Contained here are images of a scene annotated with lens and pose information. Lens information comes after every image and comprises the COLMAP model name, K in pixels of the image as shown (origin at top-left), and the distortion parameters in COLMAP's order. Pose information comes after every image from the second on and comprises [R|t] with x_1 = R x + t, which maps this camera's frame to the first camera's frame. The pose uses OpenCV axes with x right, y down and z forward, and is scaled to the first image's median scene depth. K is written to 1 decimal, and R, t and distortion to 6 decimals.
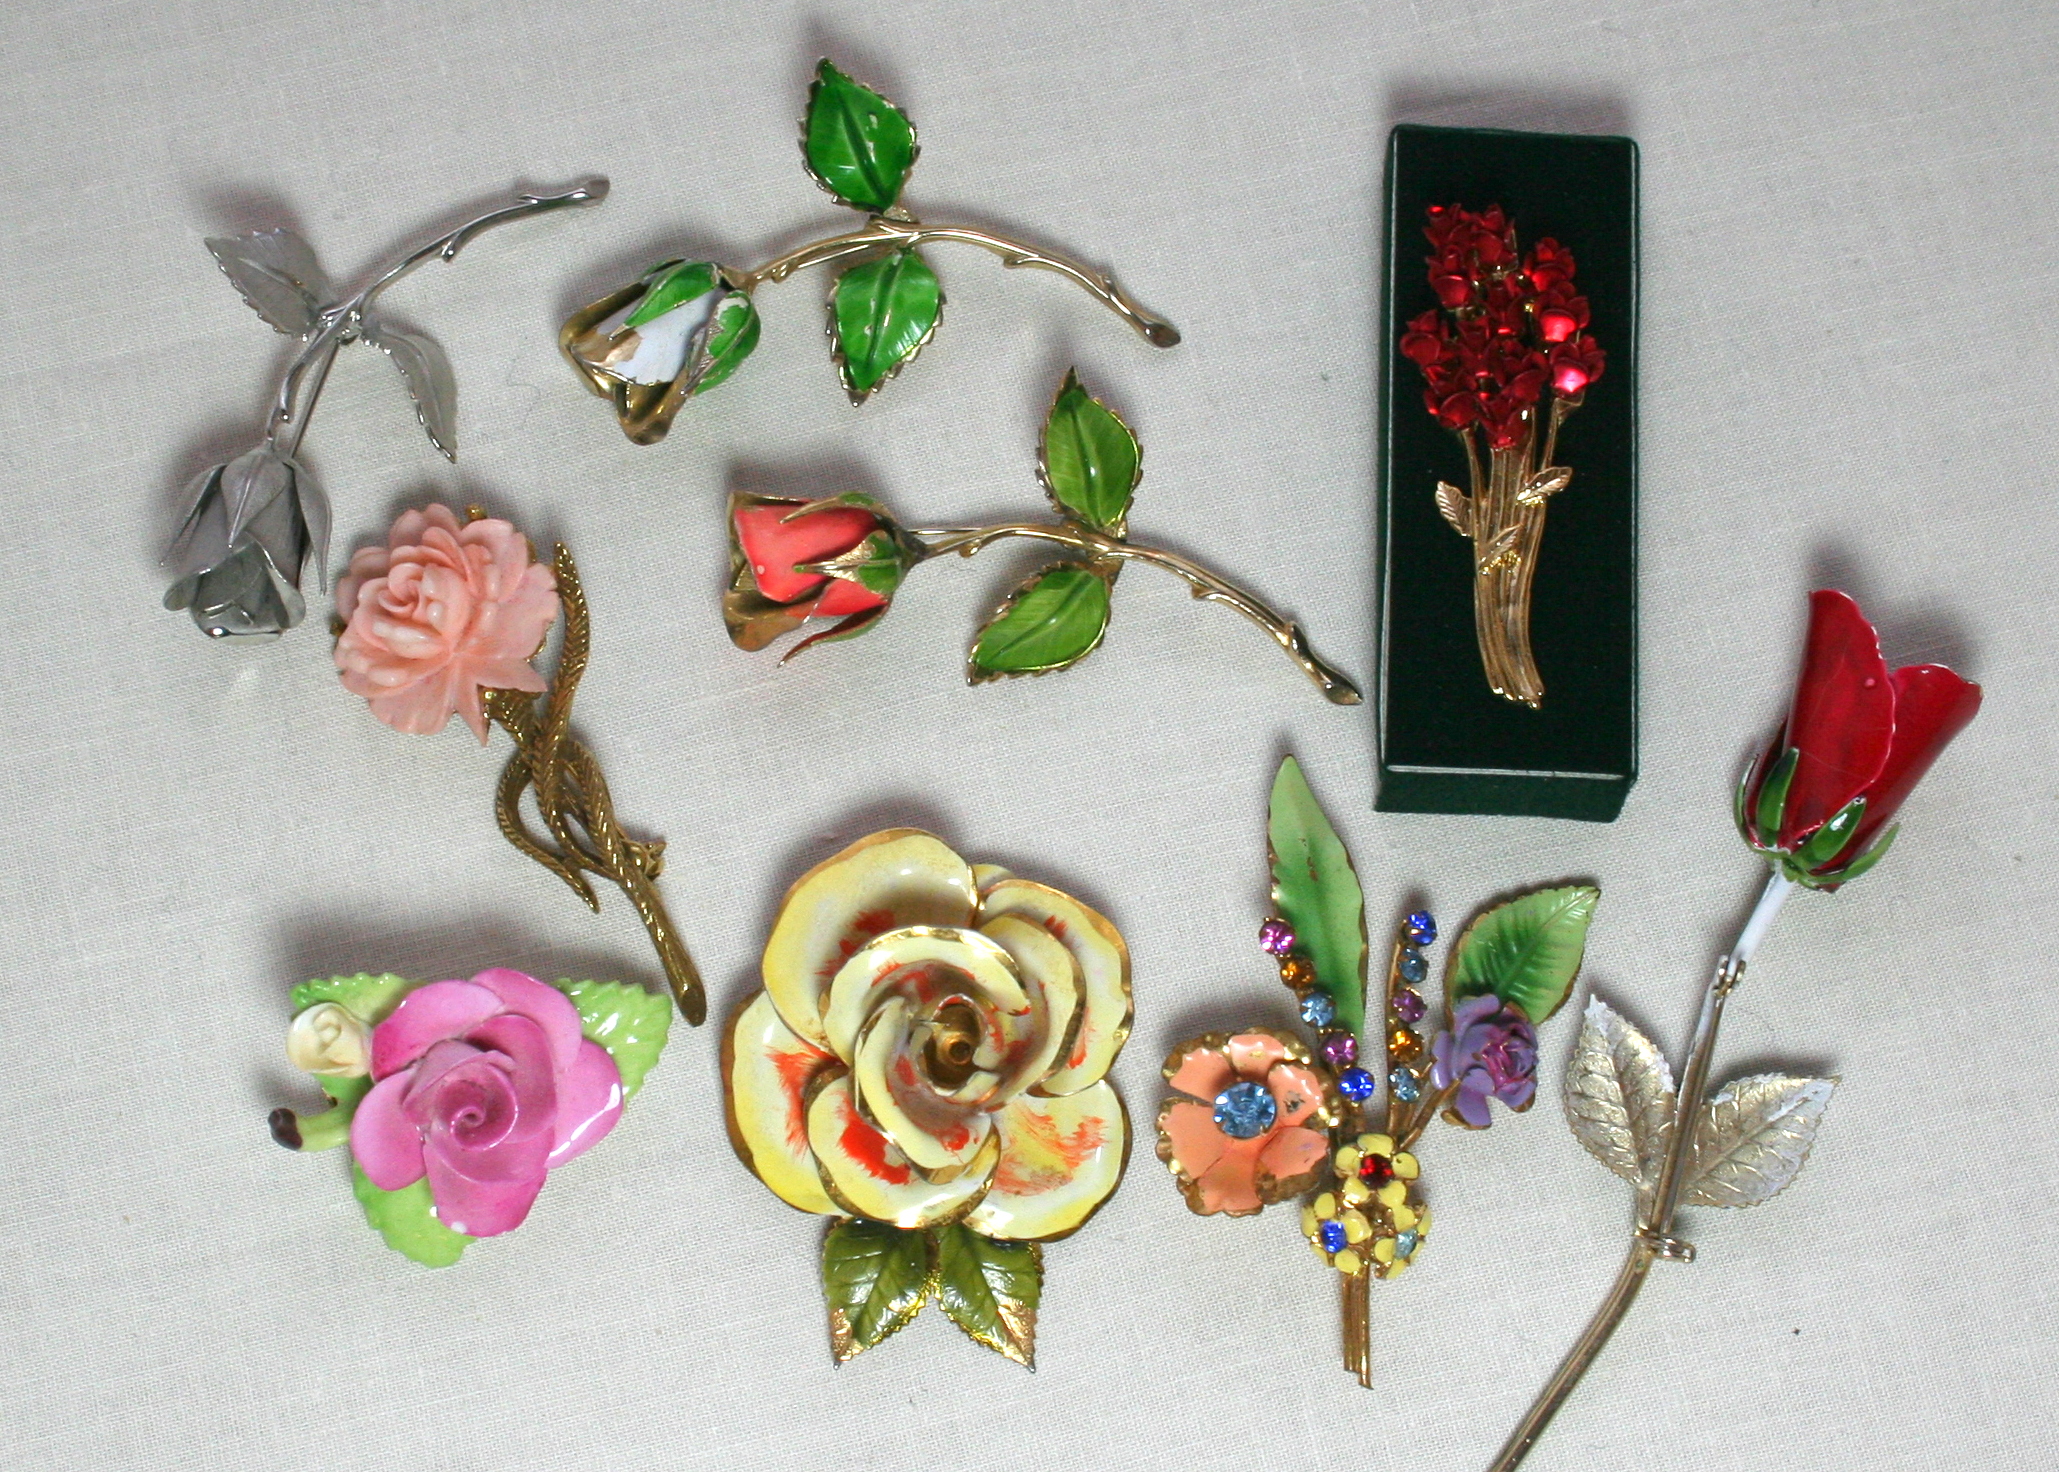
lens RADIAL K [[3465.8, 0, 1027.4], [0, 3465.8, 736.7], [0, 0, 1]] dist [-0.095392, 0.000000]
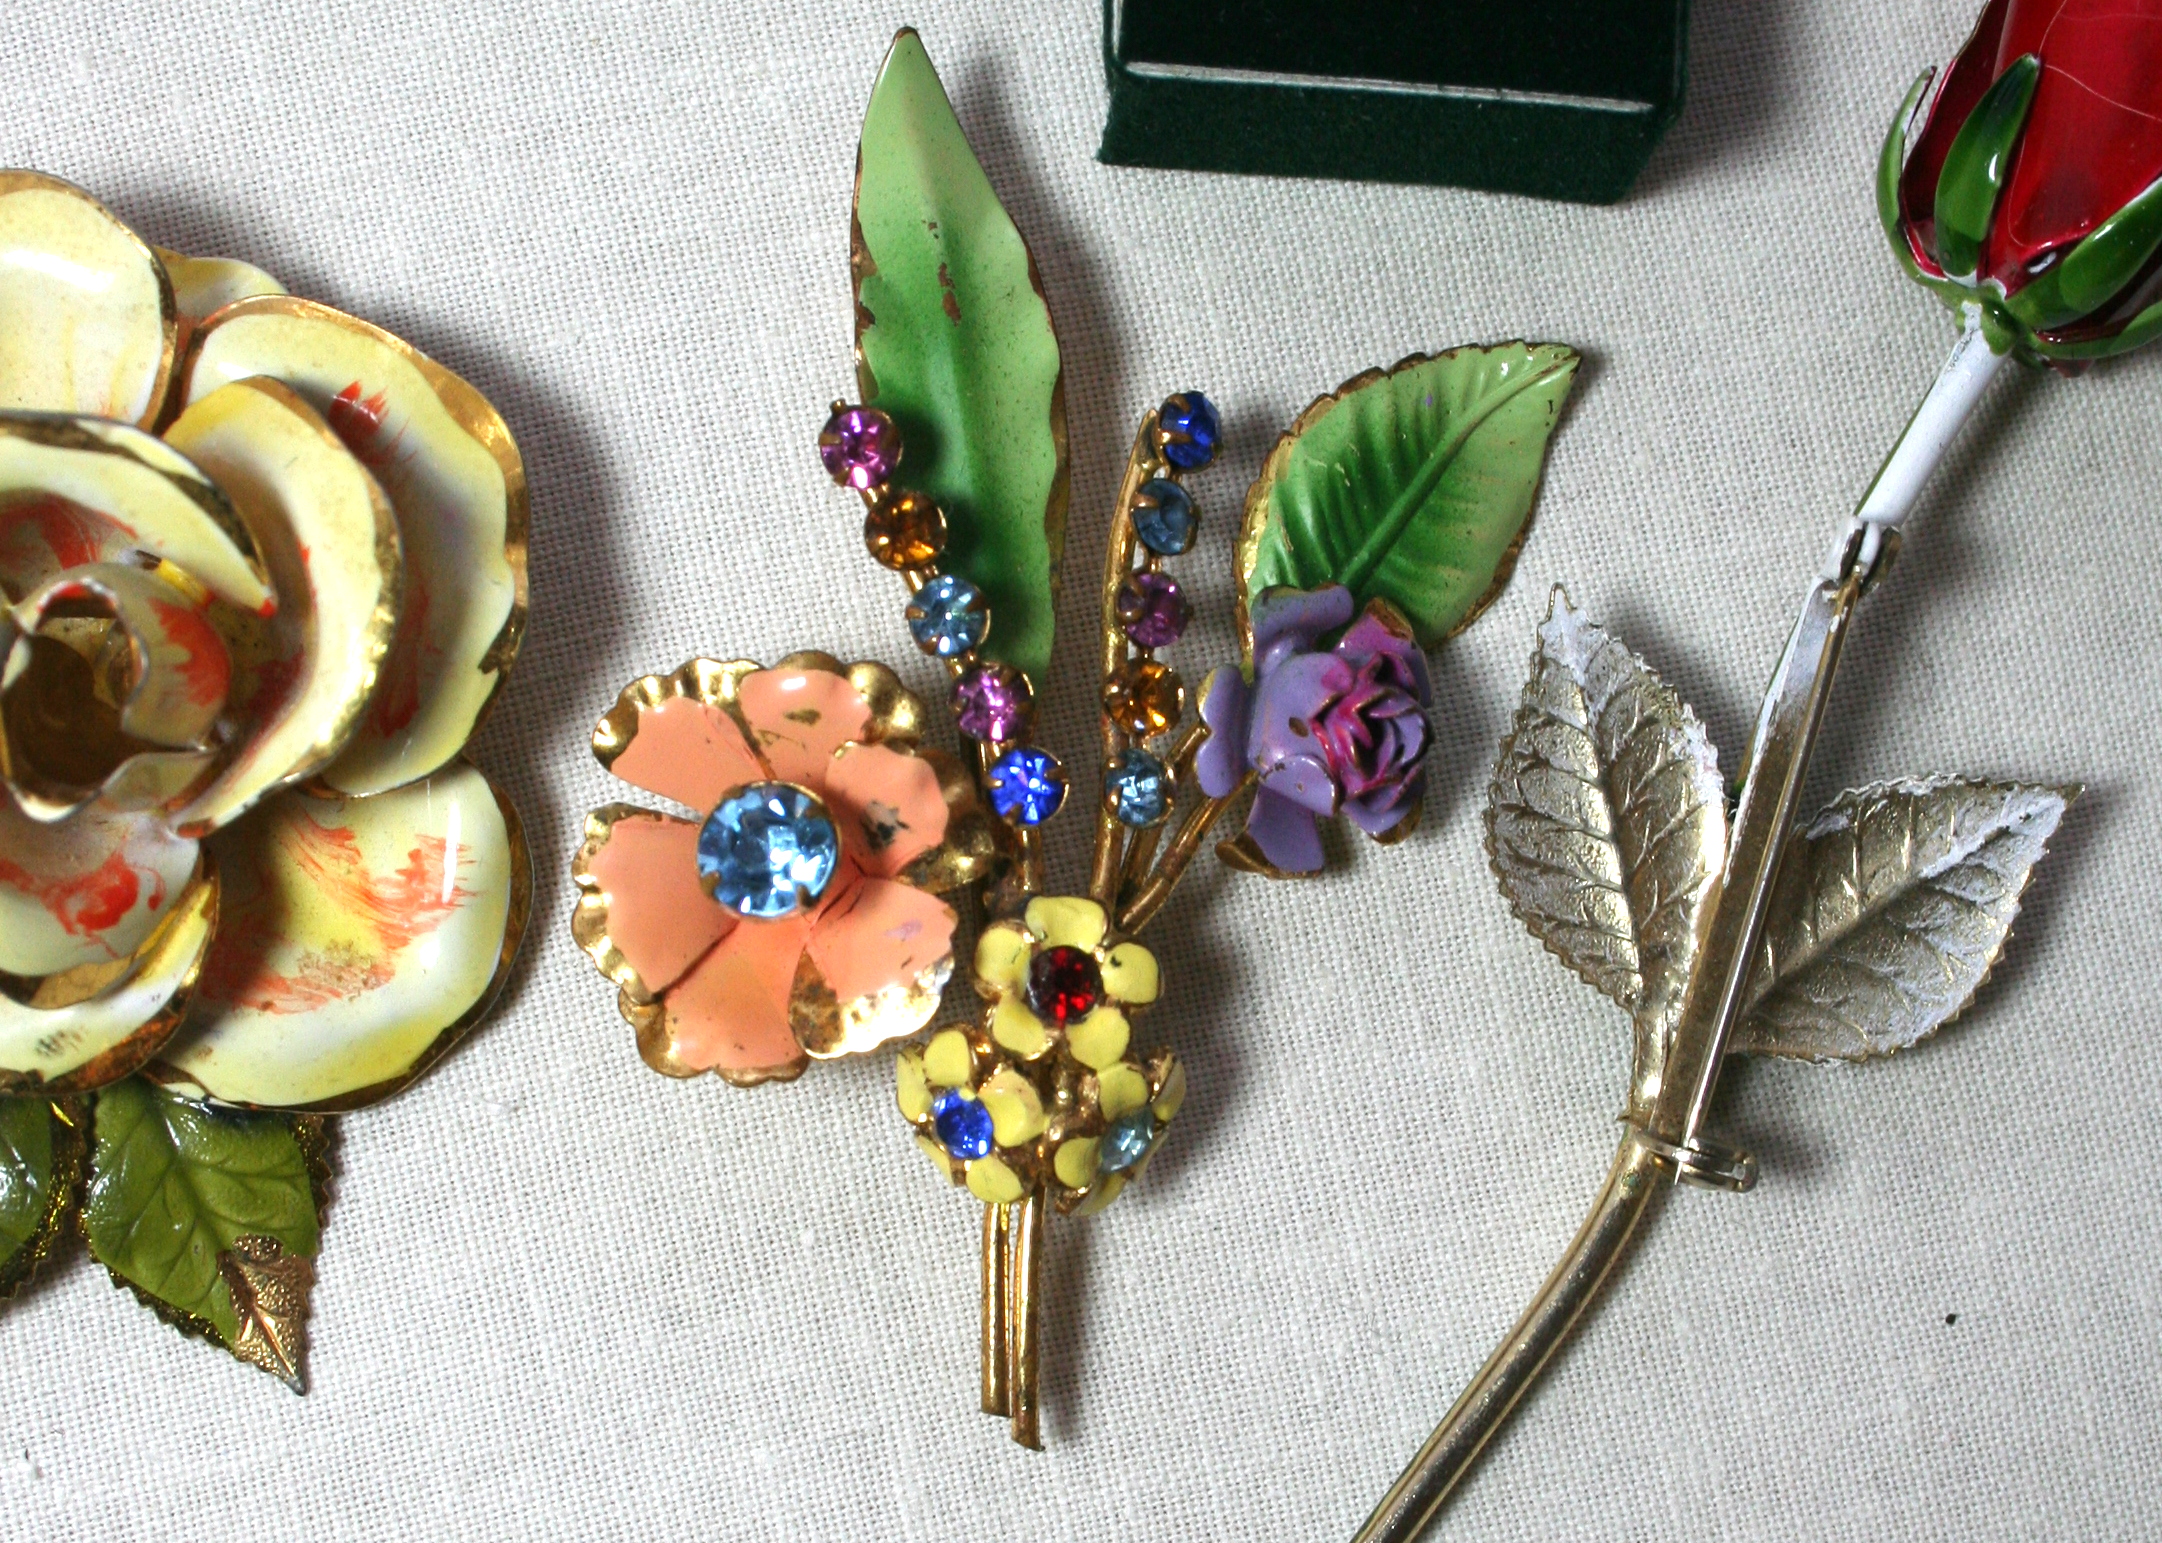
lens RADIAL K [[3639.2, 0, 1082.5], [0, 3639.2, 773.9], [0, 0, 1]] dist [-0.095392, 0.000000]
pose [[0.996964, 0.018665, 0.075590, 0.066318], [-0.032862, 0.981004, 0.191182, 0.009255], [-0.070585, -0.193086, 0.978640, 0.538604]]
